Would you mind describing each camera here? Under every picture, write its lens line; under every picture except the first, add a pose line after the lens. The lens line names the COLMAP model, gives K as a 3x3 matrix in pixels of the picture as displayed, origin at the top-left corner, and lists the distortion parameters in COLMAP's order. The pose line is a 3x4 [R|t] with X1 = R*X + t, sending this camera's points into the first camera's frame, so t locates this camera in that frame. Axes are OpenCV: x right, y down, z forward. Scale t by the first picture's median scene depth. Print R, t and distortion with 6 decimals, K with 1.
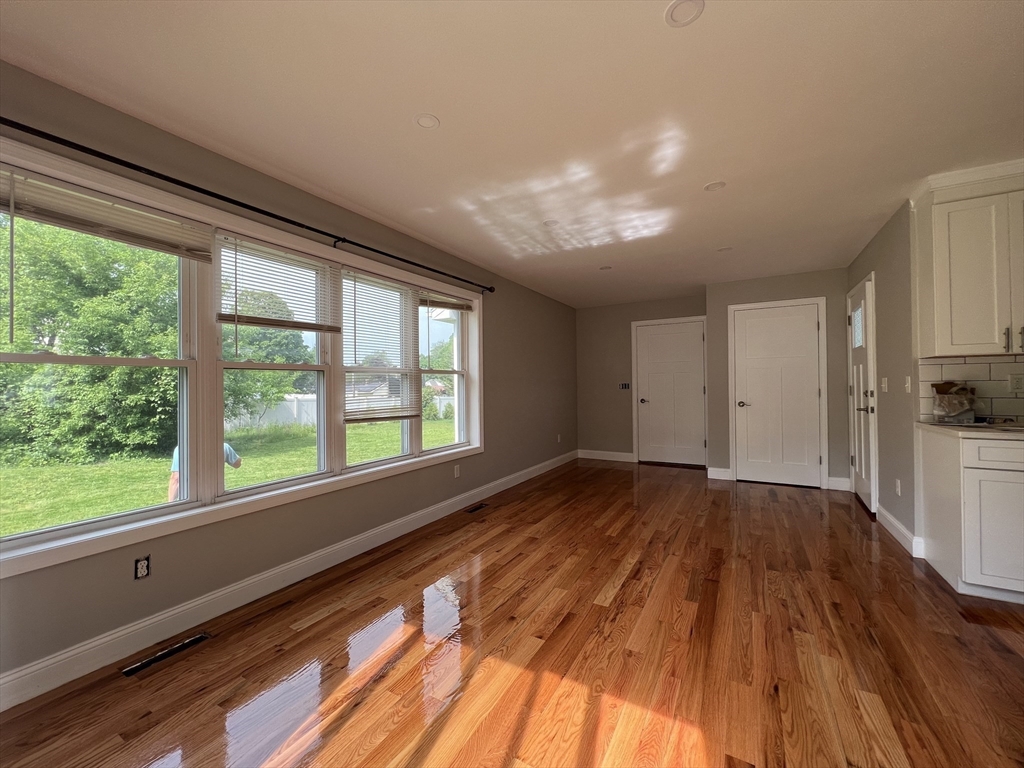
lens RADIAL K [[409.2, 0, 509.5], [0, 409.2, 382.4], [0, 0, 1]] dist [-0.000930, 0.000087]
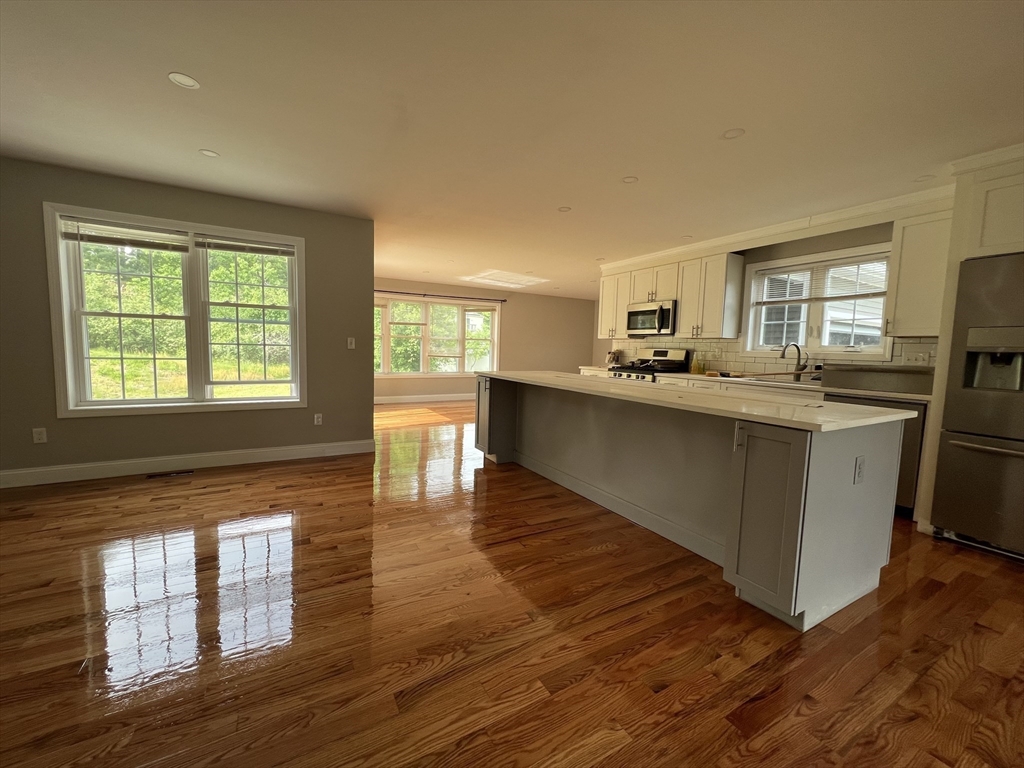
lens RADIAL K [[409.2, 0, 509.5], [0, 409.2, 382.4], [0, 0, 1]] dist [-0.000930, 0.000087]
pose [[0.863504, 0.075575, -0.498648, 1.508946], [-0.030806, 0.994766, 0.097420, -0.019271], [0.503401, -0.068761, 0.861313, -1.195612]]
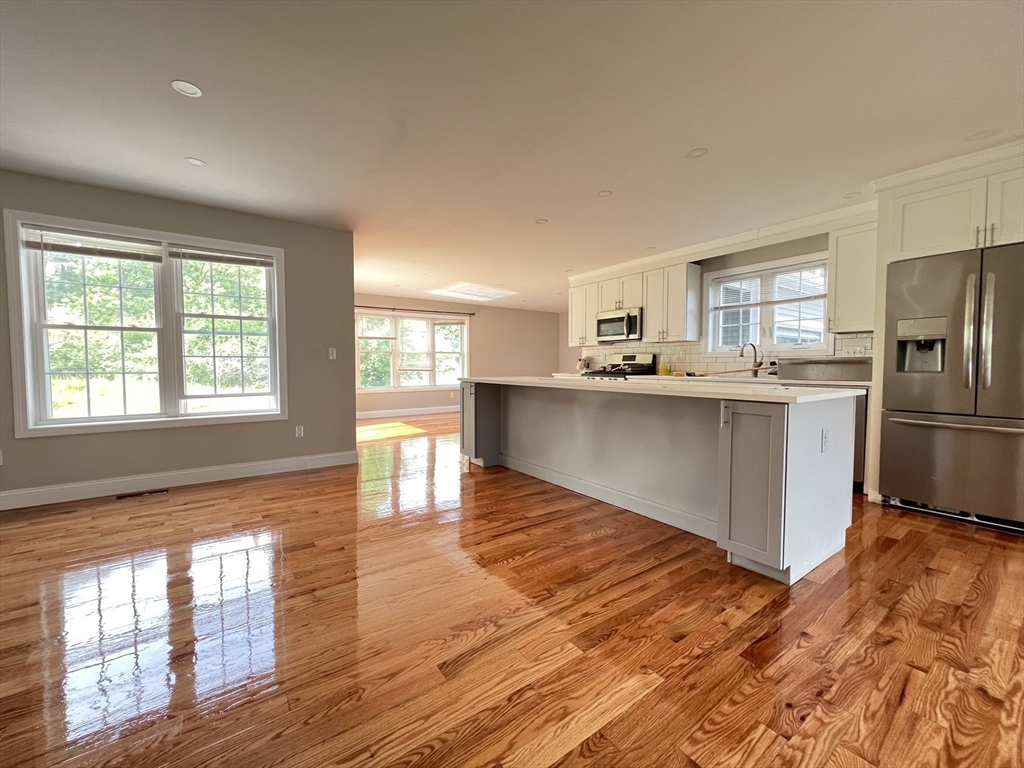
lens RADIAL K [[409.2, 0, 509.5], [0, 409.2, 382.4], [0, 0, 1]] dist [-0.000930, 0.000087]
pose [[0.909576, 0.025734, -0.414741, 1.461835], [-0.003449, 0.998514, 0.054393, 0.020115], [0.415524, -0.048044, 0.908312, -1.270755]]
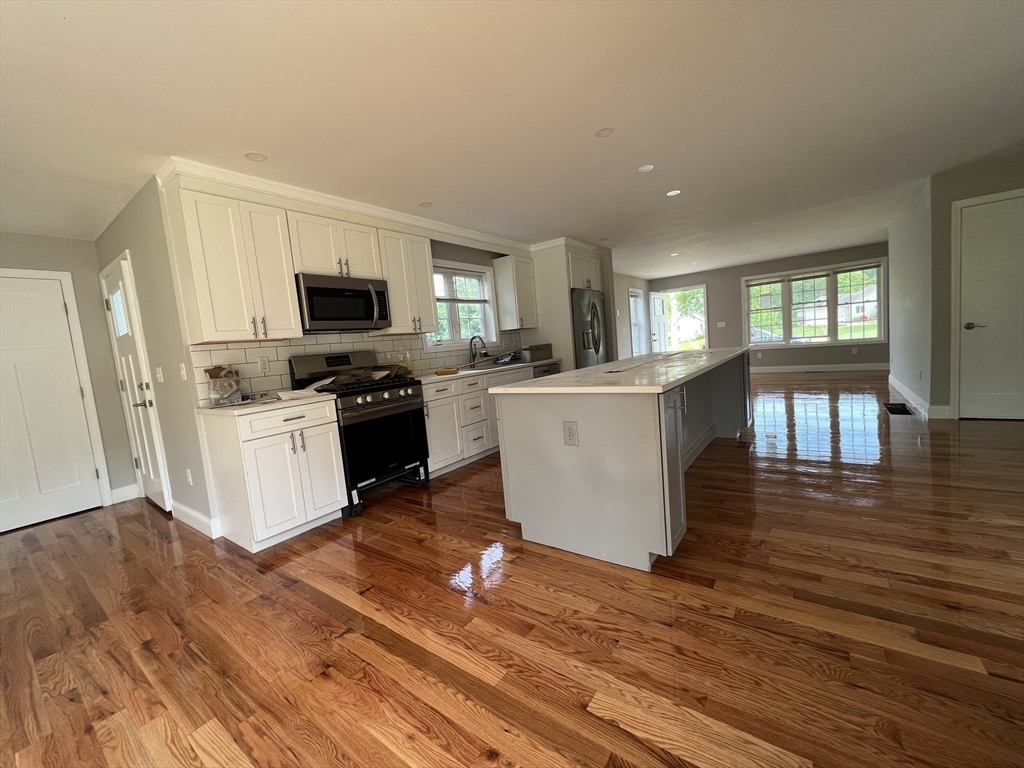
lens RADIAL K [[409.2, 0, 509.5], [0, 409.2, 382.4], [0, 0, 1]] dist [-0.000930, 0.000087]
pose [[0.109630, -0.092275, 0.989680, 0.092596], [0.081728, 0.993147, 0.083545, 0.012315], [-0.990607, 0.071725, 0.116420, 0.118232]]
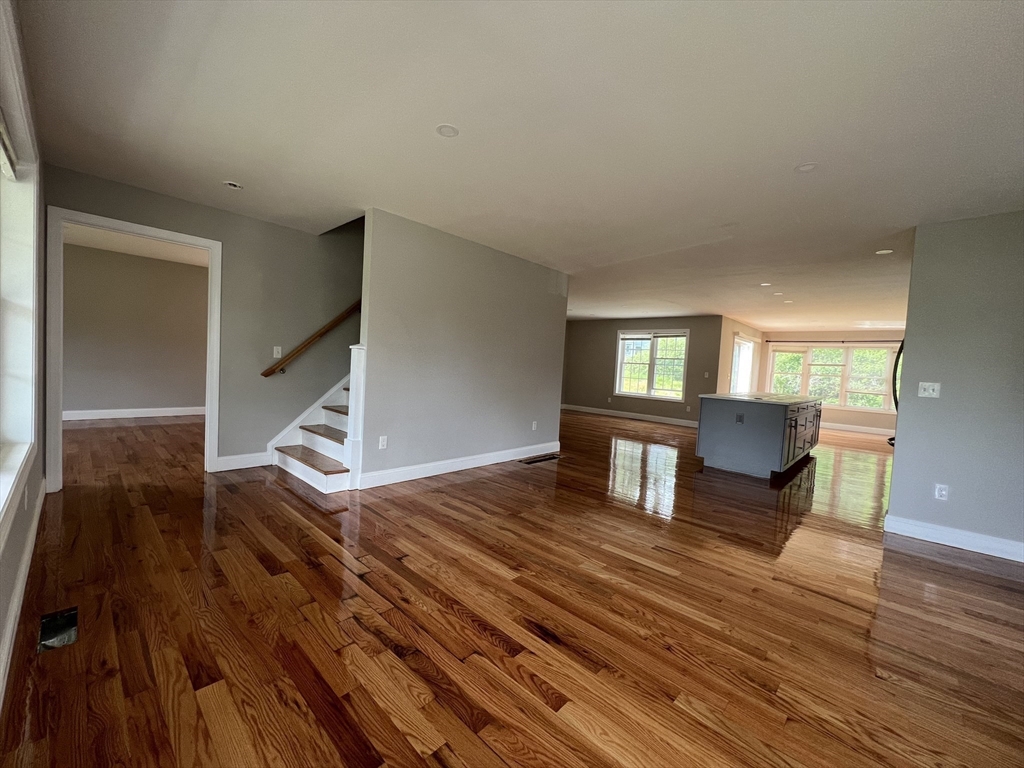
lens RADIAL K [[409.2, 0, 509.5], [0, 409.2, 382.4], [0, 0, 1]] dist [-0.000930, 0.000087]
pose [[-0.224702, 0.040729, -0.973576, 3.466225], [-0.045459, 0.997600, 0.052226, -0.035255], [0.973366, 0.055993, -0.222312, -0.971575]]
